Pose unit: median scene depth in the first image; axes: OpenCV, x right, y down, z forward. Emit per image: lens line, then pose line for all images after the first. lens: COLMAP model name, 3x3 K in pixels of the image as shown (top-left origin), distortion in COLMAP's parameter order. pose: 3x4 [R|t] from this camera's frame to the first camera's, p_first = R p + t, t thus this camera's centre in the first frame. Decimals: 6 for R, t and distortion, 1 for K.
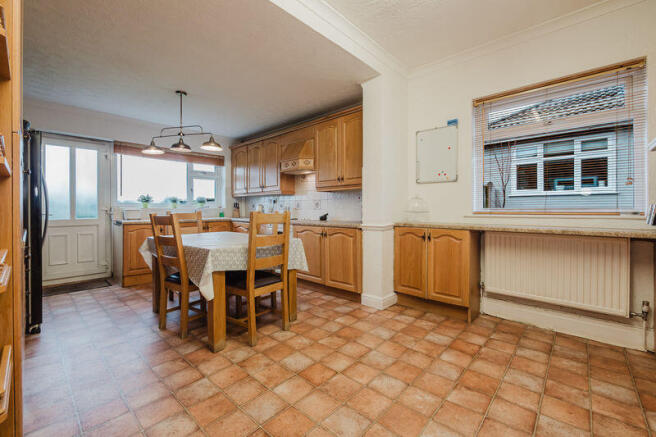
lens RADIAL K [[287.6, 0, 329.3], [0, 287.6, 208.9], [0, 0, 1]] dist [-0.003014, 0.001027]
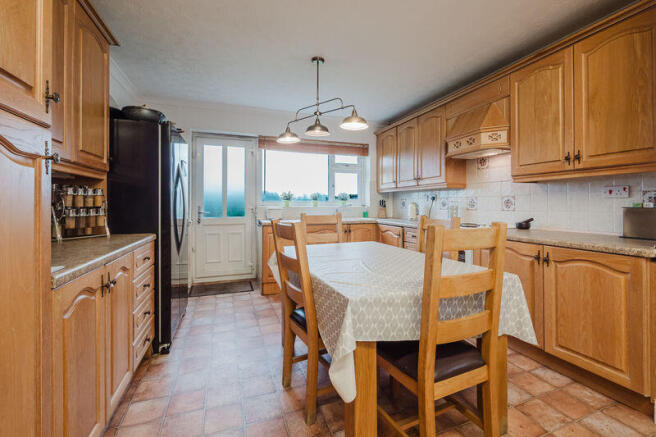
lens RADIAL K [[287.6, 0, 326.4], [0, 287.6, 206.2], [0, 0, 1]] dist [-0.003014, 0.001027]
pose [[0.884120, 0.007513, -0.467200, -0.128947], [-0.003582, 0.999950, 0.009301, -0.016402], [0.467247, -0.006550, 0.884103, 0.319816]]
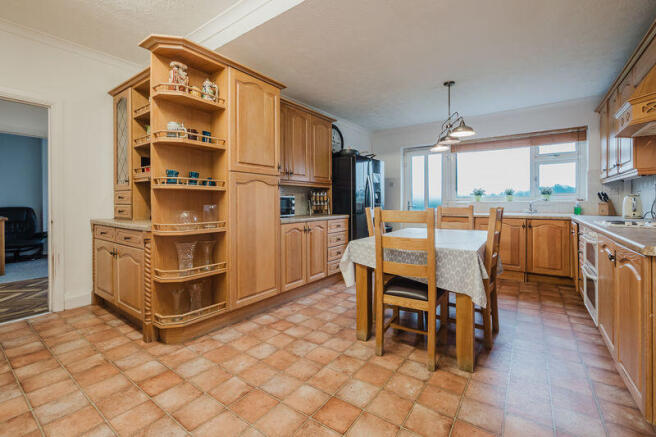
lens RADIAL K [[287.6, 0, 329.9], [0, 287.6, 200.0], [0, 0, 1]] dist [-0.003014, 0.001027]
pose [[0.102656, -0.005040, -0.994704, 0.404748], [0.004109, 0.999981, -0.004643, -0.006151], [0.994708, -0.003611, 0.102674, 0.488702]]
